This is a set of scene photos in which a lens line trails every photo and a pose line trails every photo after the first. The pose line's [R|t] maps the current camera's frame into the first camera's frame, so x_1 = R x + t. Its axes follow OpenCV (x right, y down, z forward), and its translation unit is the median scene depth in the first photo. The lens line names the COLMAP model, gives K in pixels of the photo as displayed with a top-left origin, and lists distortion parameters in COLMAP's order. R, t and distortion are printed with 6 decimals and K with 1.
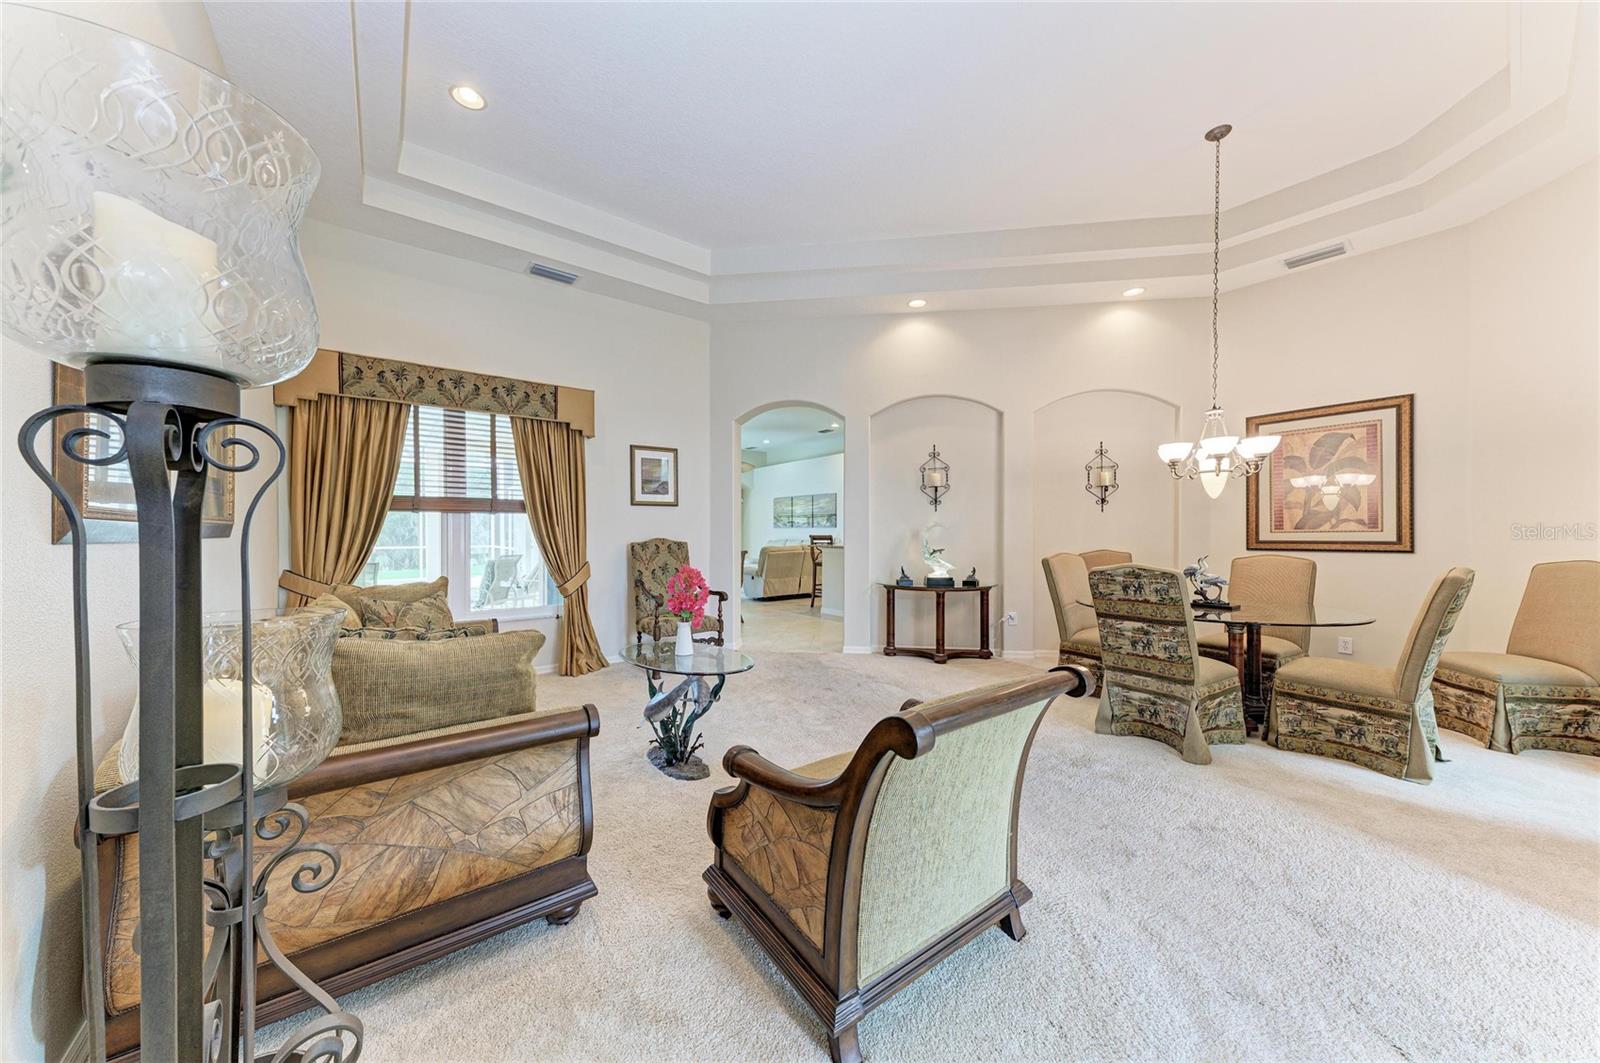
lens RADIAL K [[543.4, 0, 798.5], [0, 543.4, 532.5], [0, 0, 1]] dist [0.015942, -0.003371]
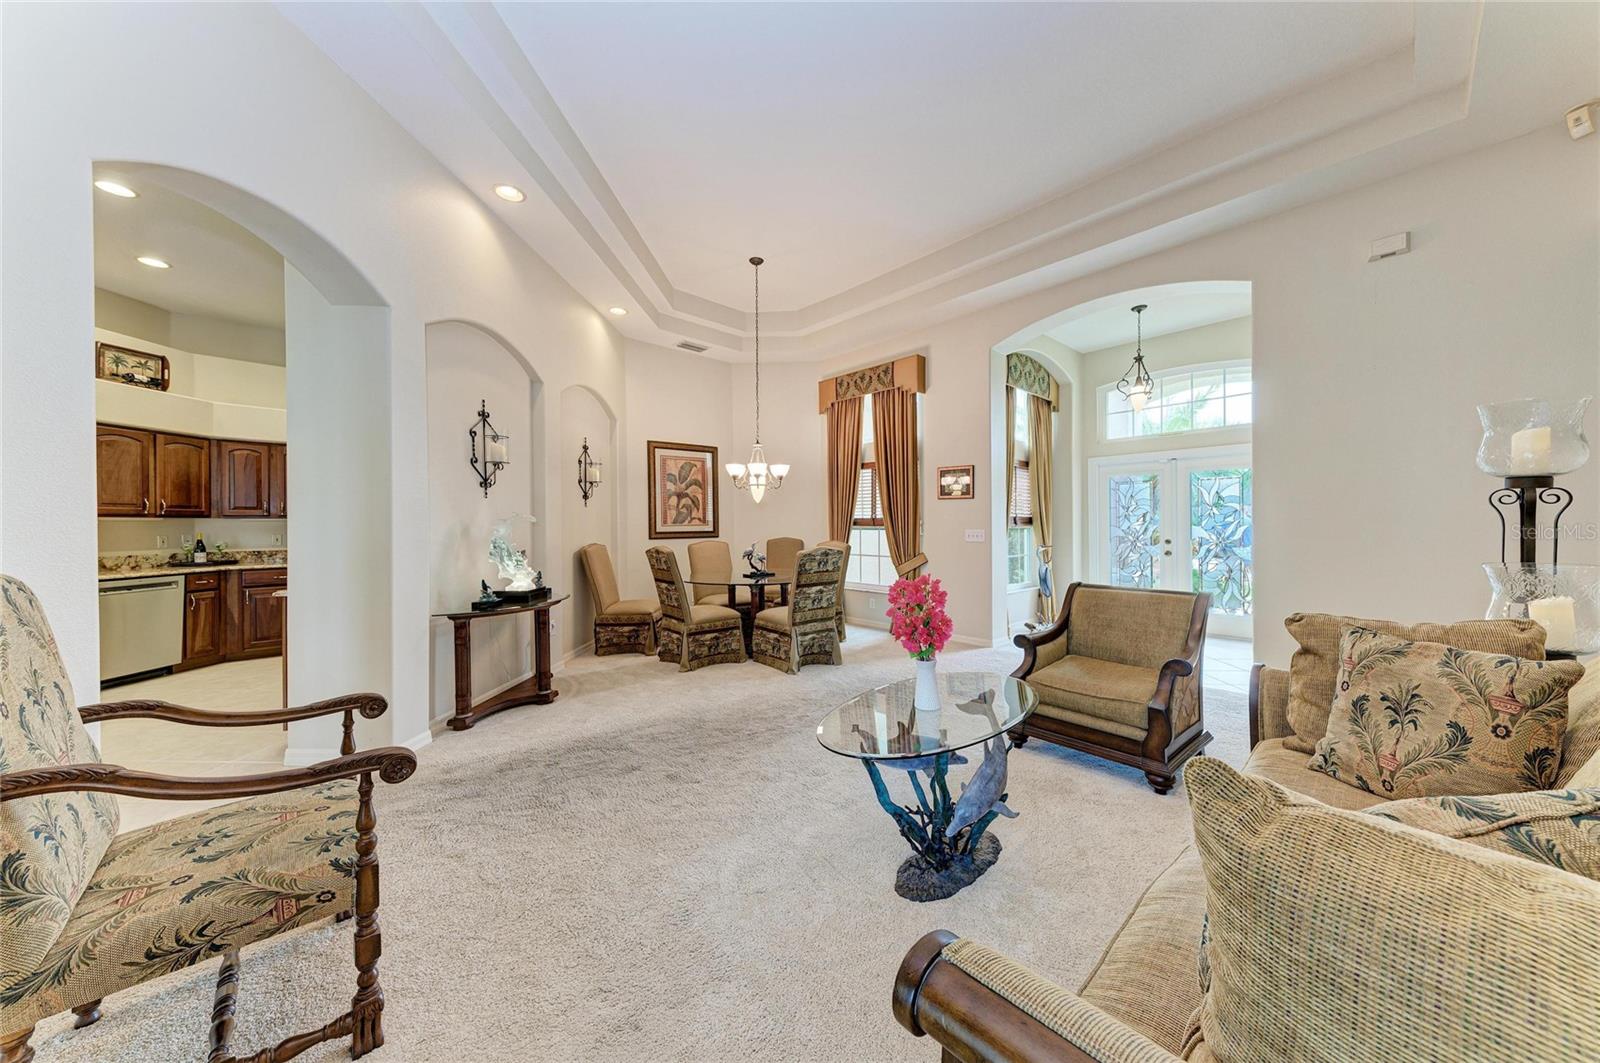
lens RADIAL K [[543.4, 0, 801.3], [0, 543.4, 526.7], [0, 0, 1]] dist [0.015942, -0.003371]
pose [[-0.088909, -0.003657, 0.996033, -0.589271], [0.006312, 0.999971, 0.004235, -0.002389], [-0.996020, 0.006664, -0.088883, 0.820857]]
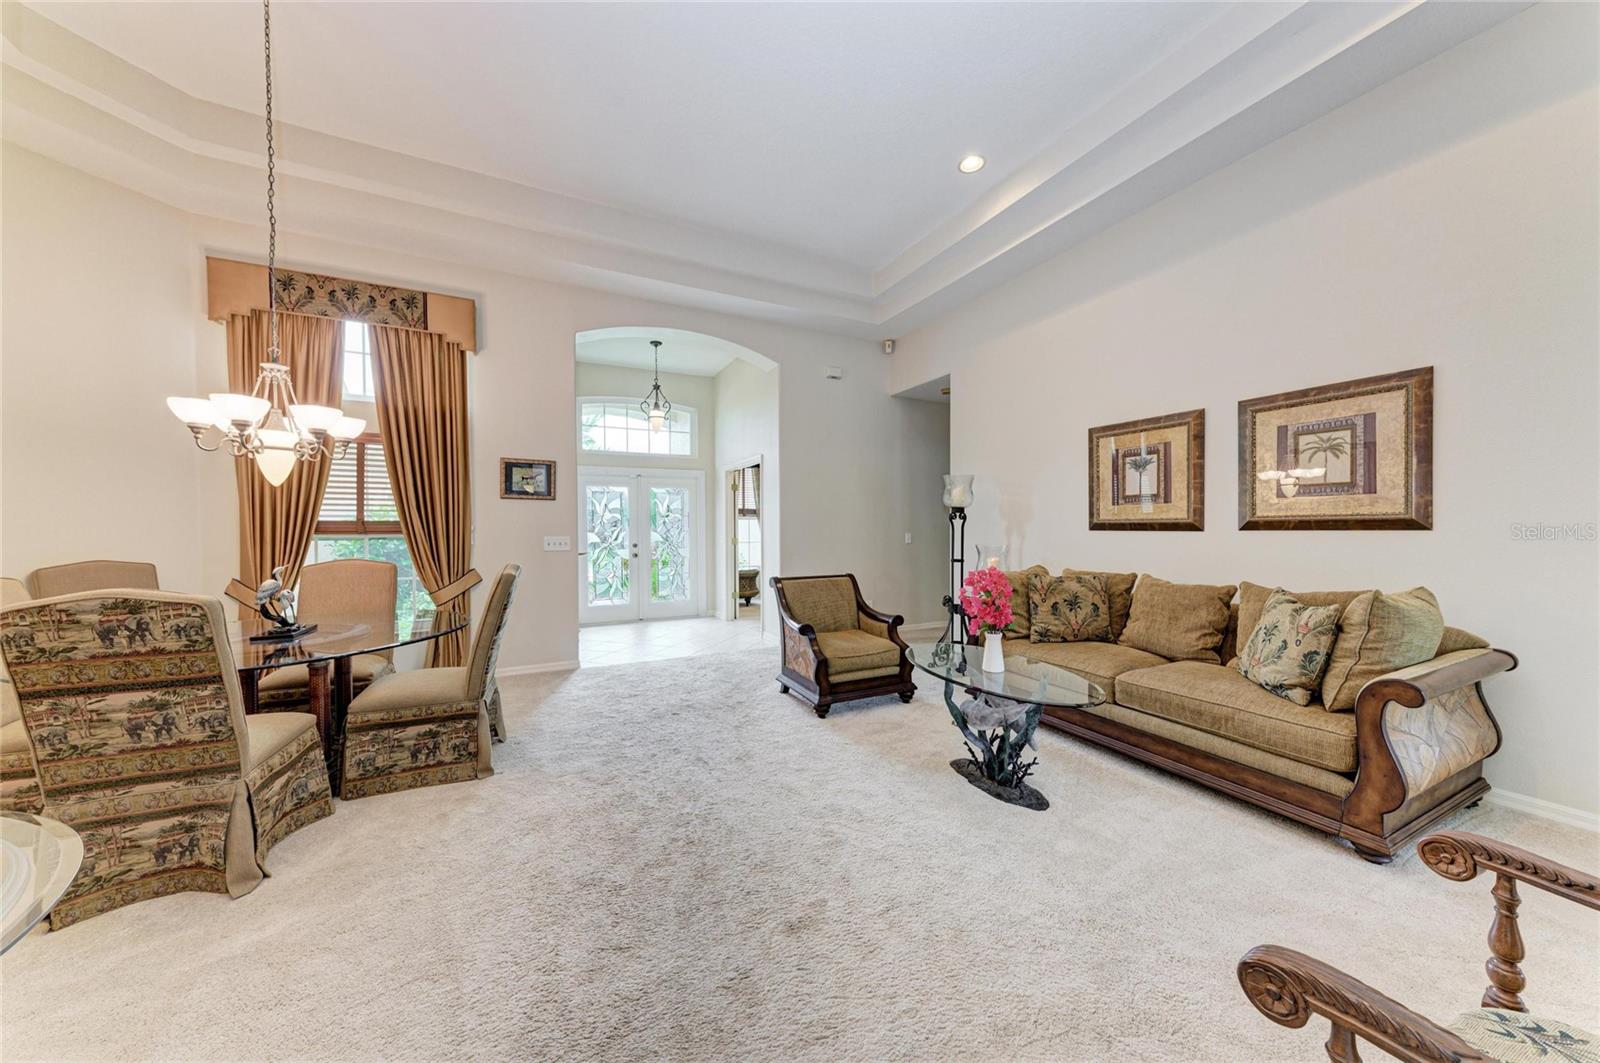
lens RADIAL K [[543.4, 0, 799.8], [0, 543.4, 533.2], [0, 0, 1]] dist [0.015942, -0.003371]
pose [[-0.983432, 0.004680, 0.181216, -0.043412], [0.006461, 0.999936, 0.009237, -0.001145], [-0.181161, 0.010255, -0.983400, 1.285907]]
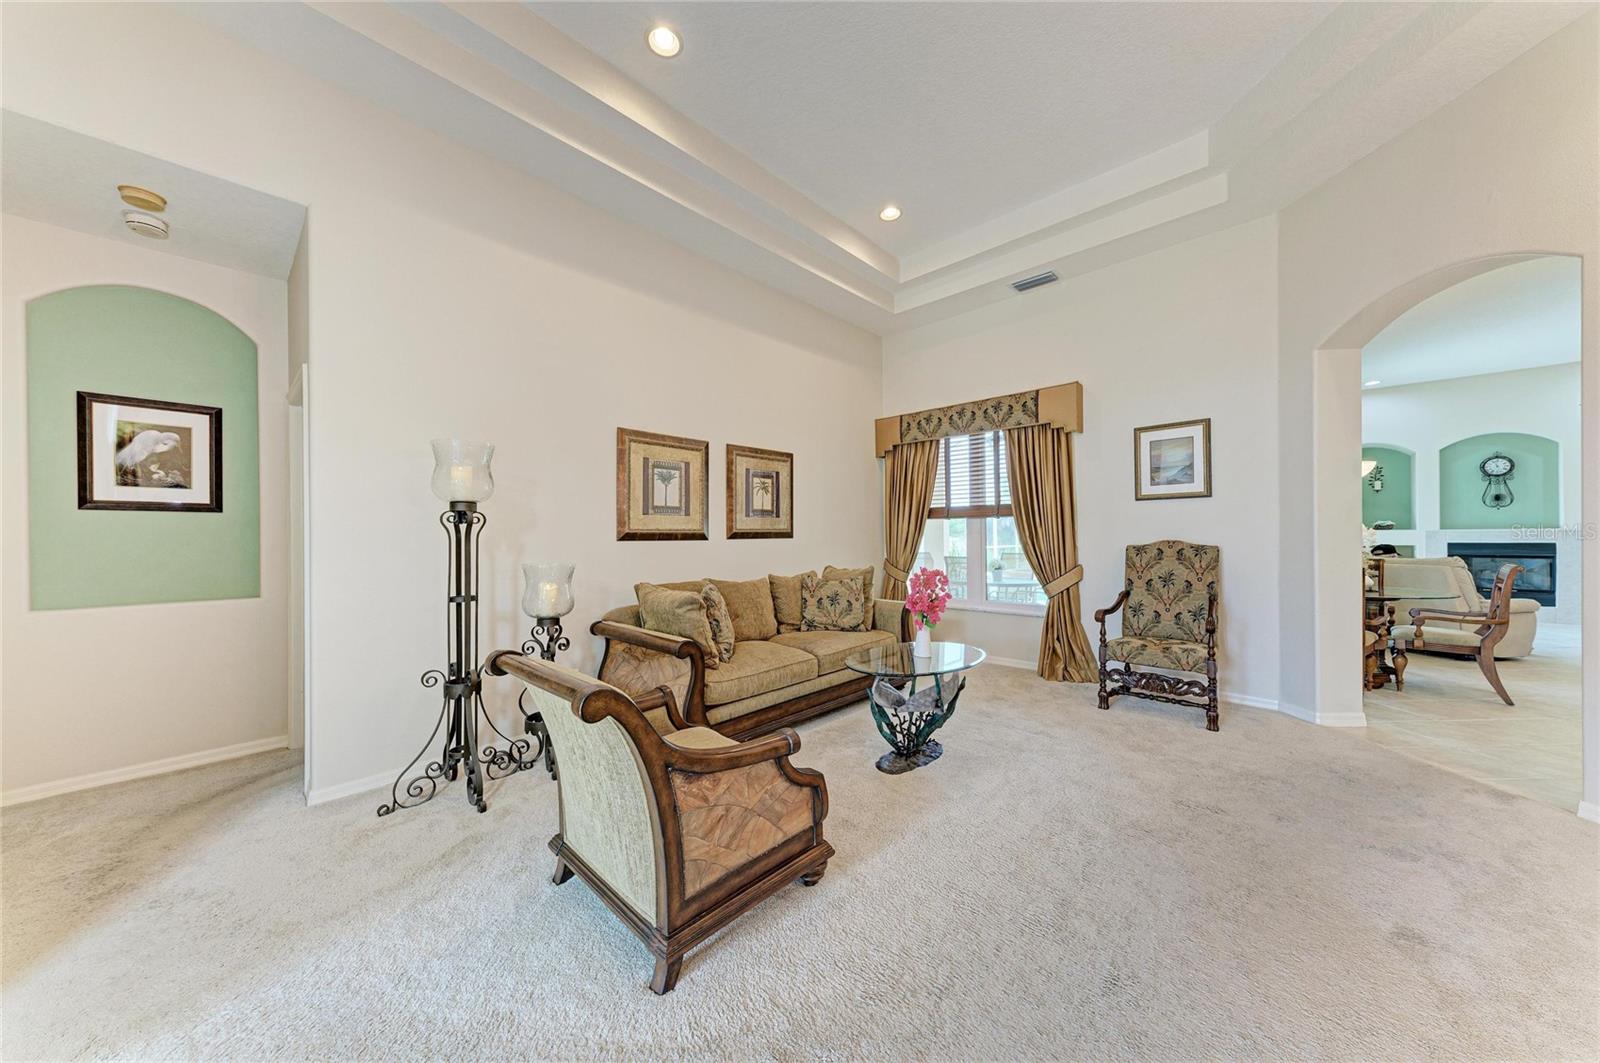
lens RADIAL K [[543.4, 0, 800.7], [0, 543.4, 531.2], [0, 0, 1]] dist [0.015942, -0.003371]
pose [[0.164131, -0.009023, -0.986397, 0.503584], [0.007427, 0.999941, -0.007911, -0.000695], [0.986411, -0.006027, 0.164188, 0.412696]]
